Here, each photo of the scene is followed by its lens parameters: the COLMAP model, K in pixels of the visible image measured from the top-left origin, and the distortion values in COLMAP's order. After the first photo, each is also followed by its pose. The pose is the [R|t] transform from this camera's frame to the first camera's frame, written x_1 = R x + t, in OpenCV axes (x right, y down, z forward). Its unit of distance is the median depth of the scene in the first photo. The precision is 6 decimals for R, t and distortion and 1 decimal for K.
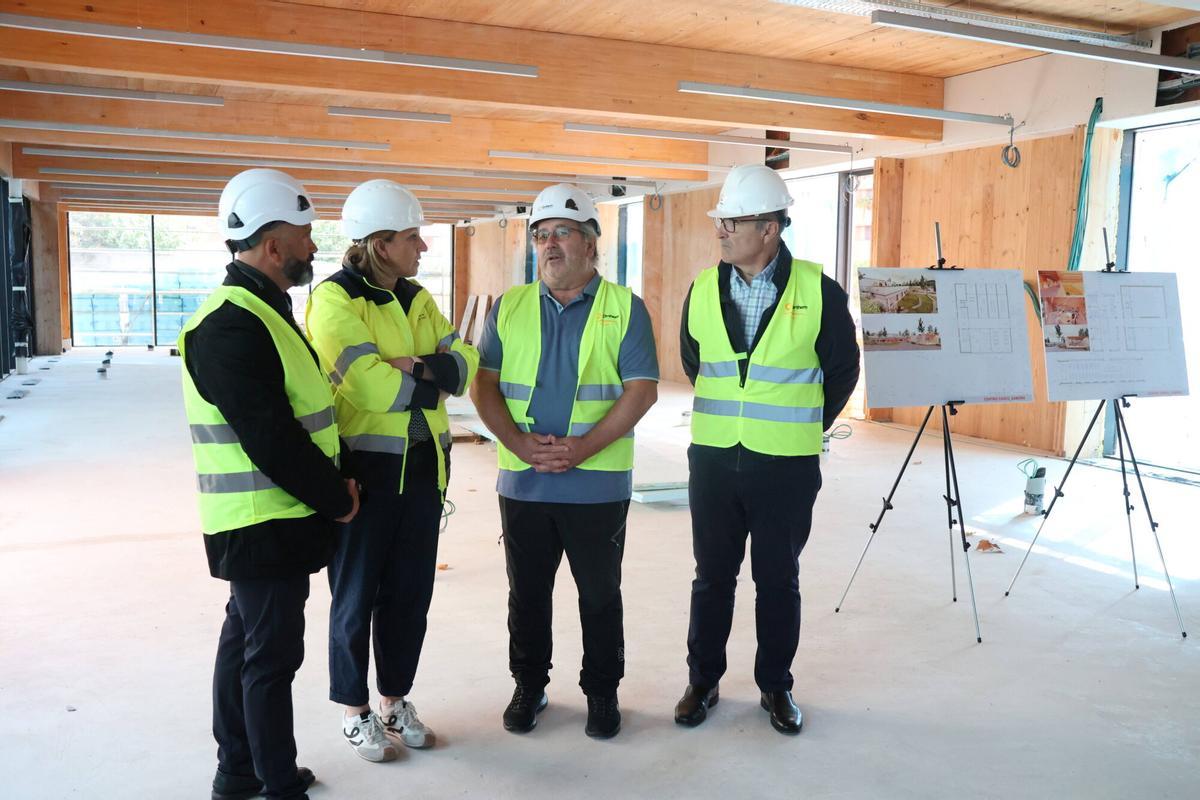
lens RADIAL K [[960.4, 0, 641.2], [0, 960.4, 303.2], [0, 0, 1]] dist [-0.199431, 0.192406]
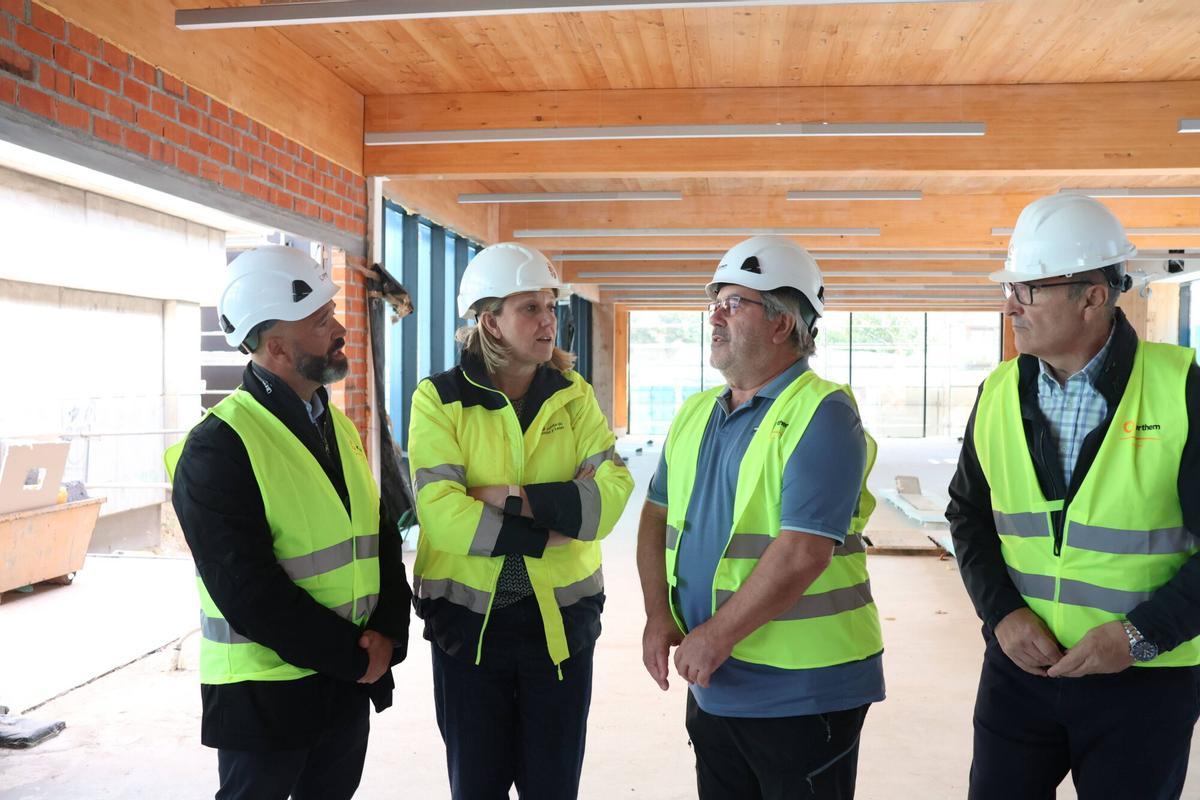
lens RADIAL K [[960.4, 0, 641.2], [0, 960.4, 303.2], [0, 0, 1]] dist [-0.199431, 0.192406]
pose [[0.826632, -0.040254, -0.561301, 0.091198], [-0.014593, 0.995570, -0.092888, -0.005958], [0.562553, 0.084975, 0.822383, 0.143191]]
